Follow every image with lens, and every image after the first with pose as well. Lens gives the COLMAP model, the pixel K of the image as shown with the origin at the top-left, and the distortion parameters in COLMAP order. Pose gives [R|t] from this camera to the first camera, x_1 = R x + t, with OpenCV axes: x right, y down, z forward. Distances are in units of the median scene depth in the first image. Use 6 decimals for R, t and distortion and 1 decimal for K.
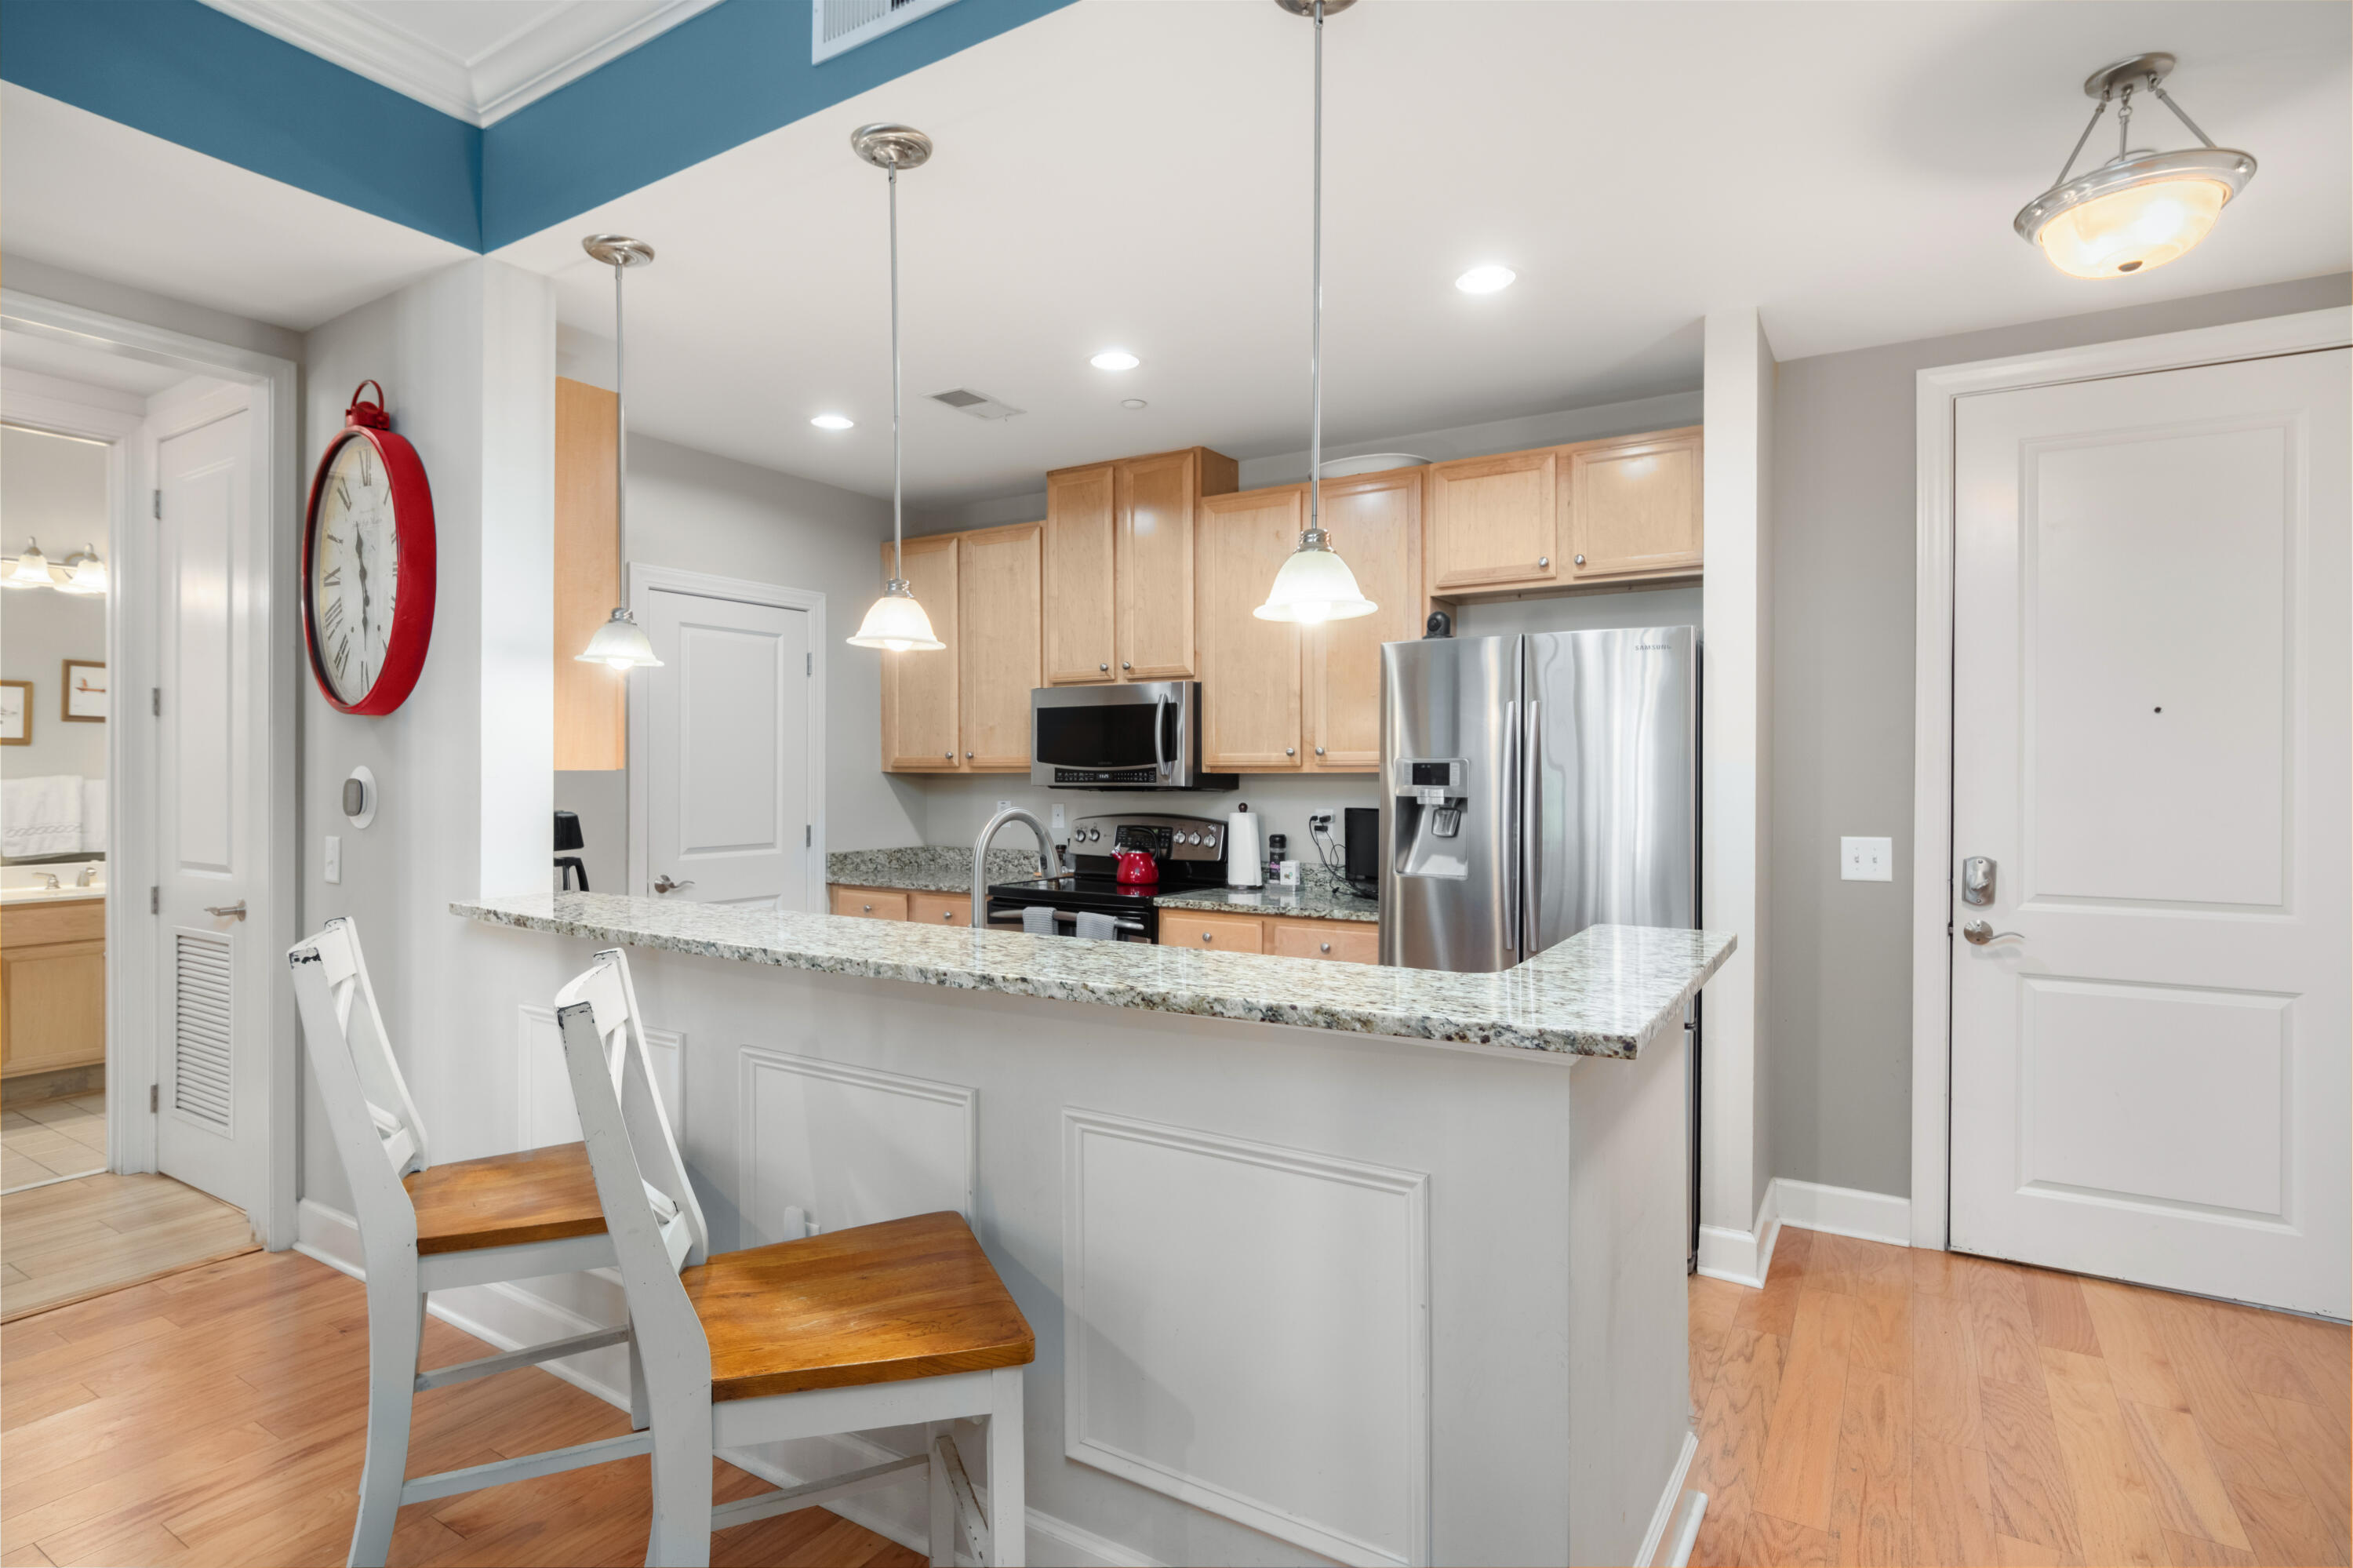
lens RADIAL K [[1206.4, 0, 1162.0], [0, 1206.4, 770.7], [0, 0, 1]] dist [0.003130, -0.004126]
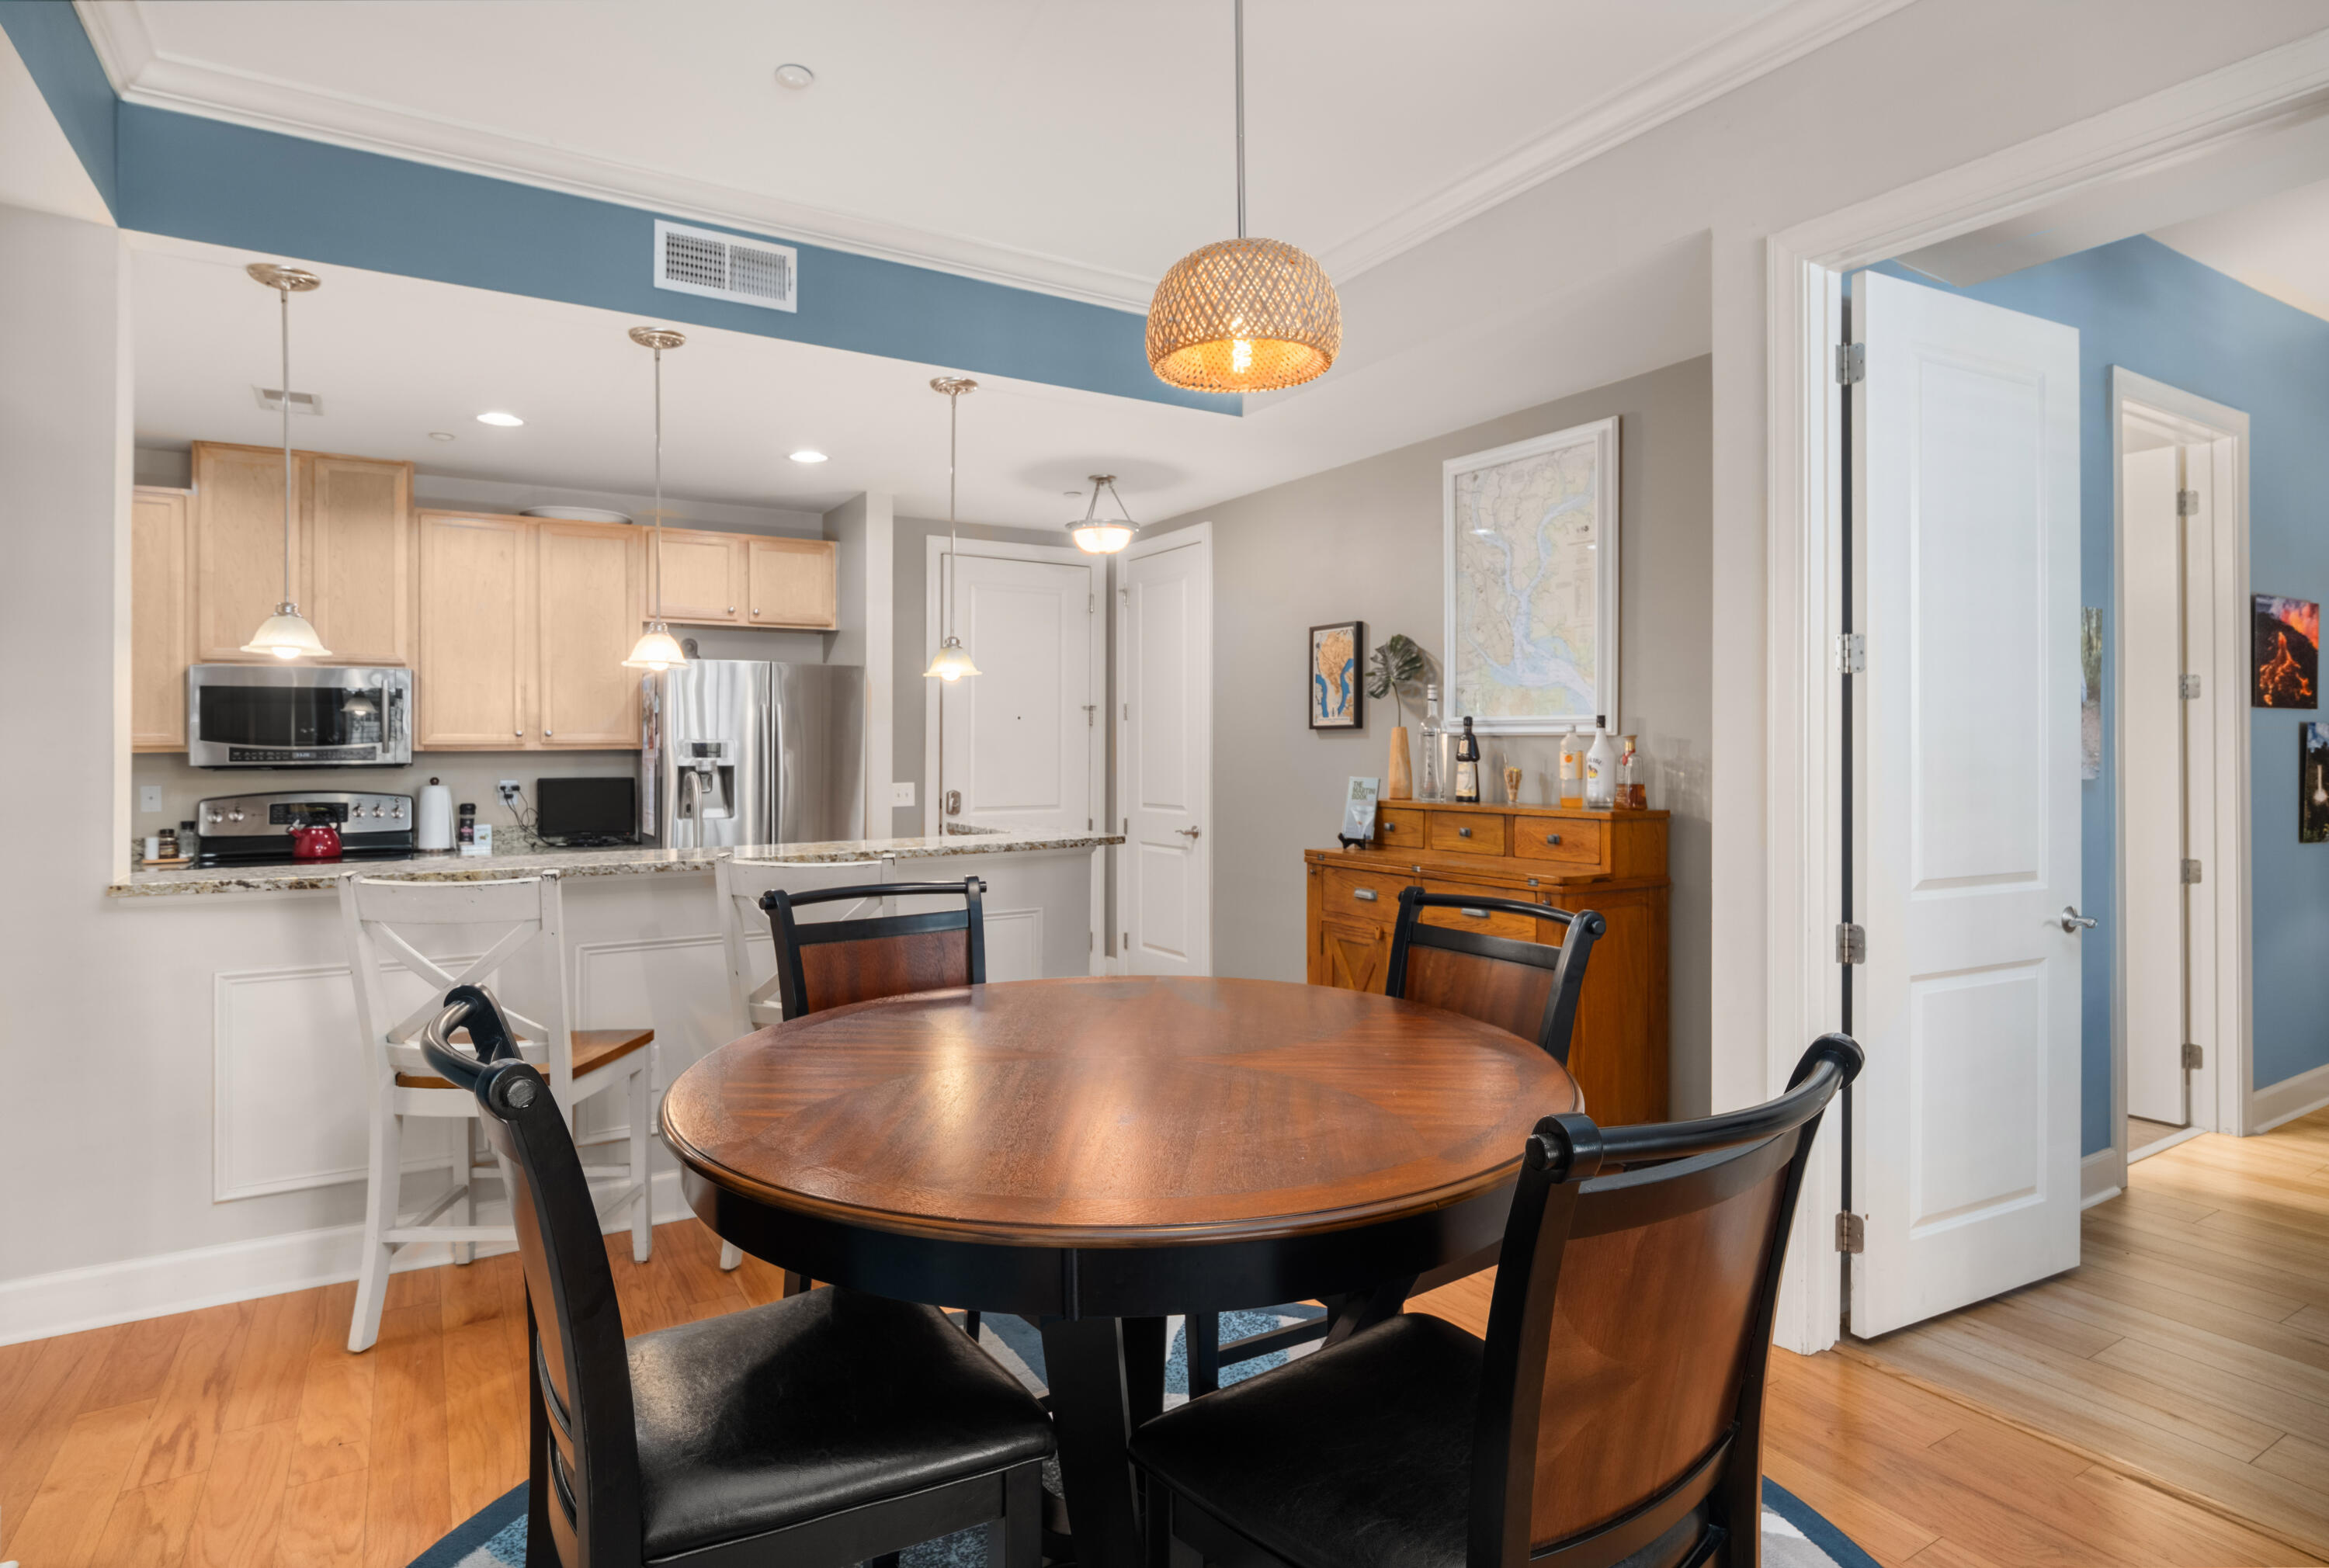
lens RADIAL K [[1194.0, 0, 1143.0], [0, 1194.0, 734.7], [0, 0, 1]] dist [0.003130, -0.004126]
pose [[0.447840, 0.004595, 0.894102, -0.656287], [0.003822, 0.999968, -0.007054, -0.003018], [-0.894106, 0.006576, 0.447808, -0.108703]]
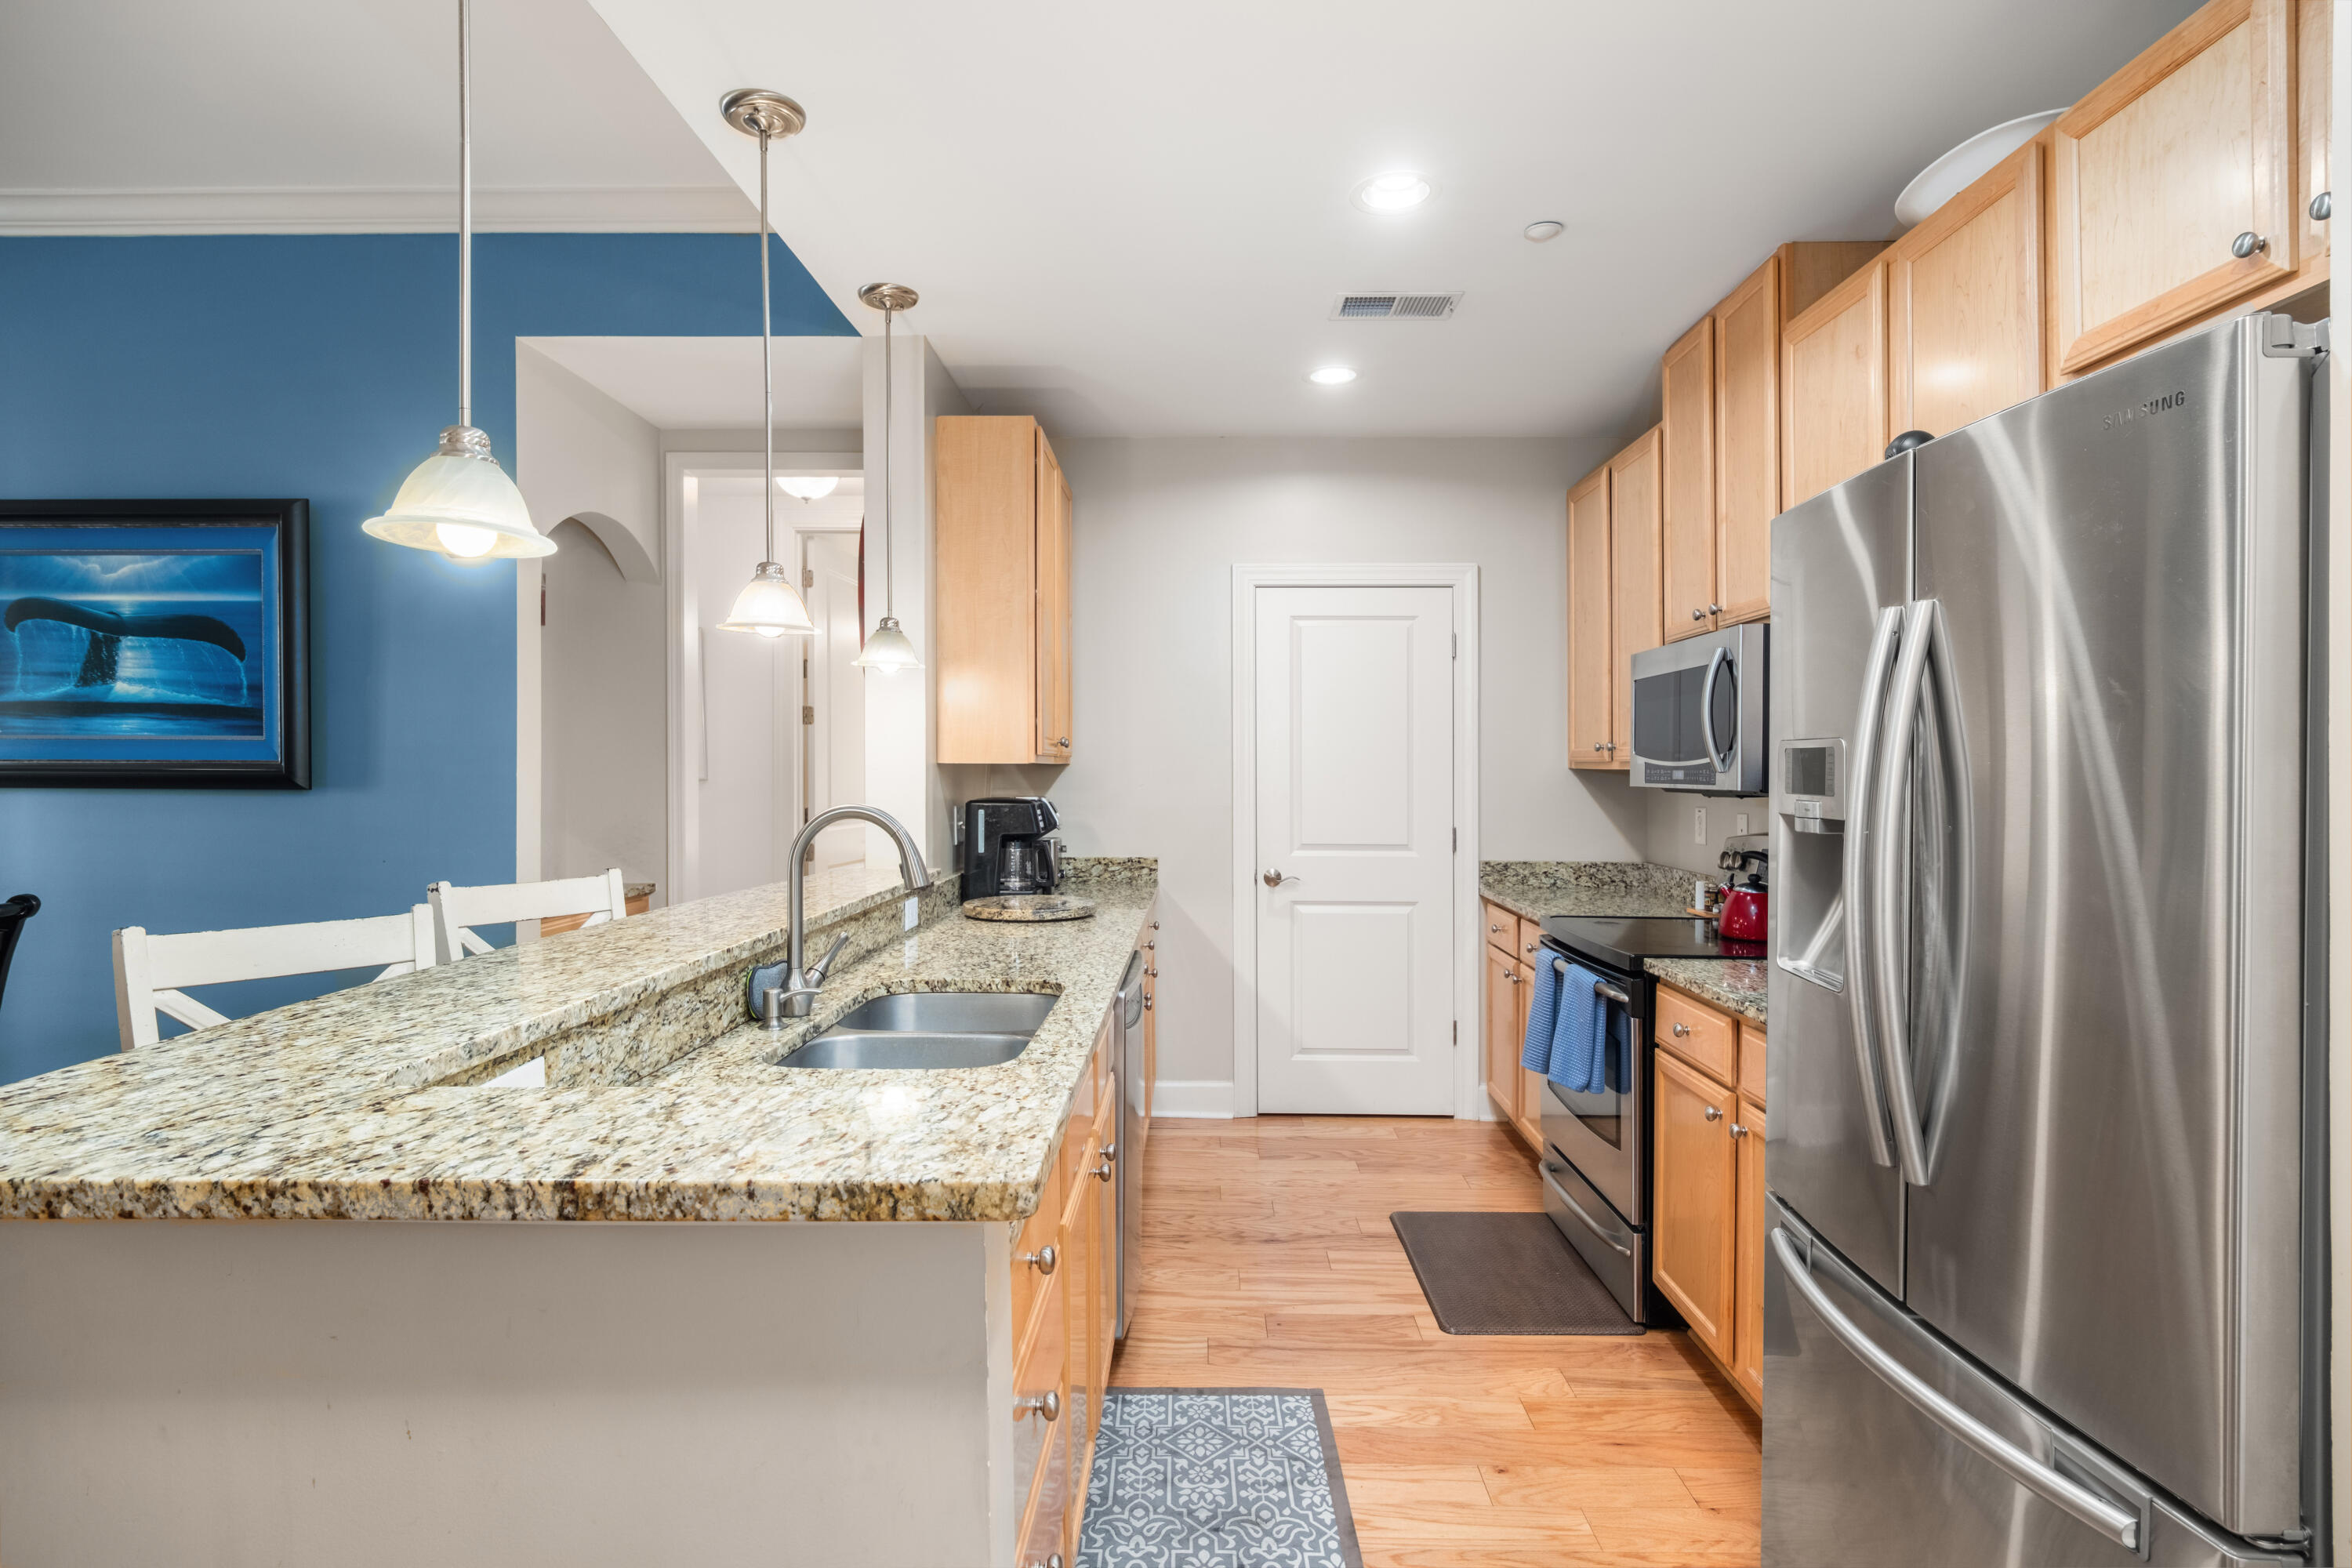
lens RADIAL K [[1205.9, 0, 1171.0], [0, 1205.9, 771.0], [0, 0, 1]] dist [0.003130, -0.004126]
pose [[0.513767, 0.005449, -0.857913, 0.398693], [-0.002896, 0.999985, 0.004617, 0.000126], [0.857925, 0.000112, 0.513775, 0.409204]]
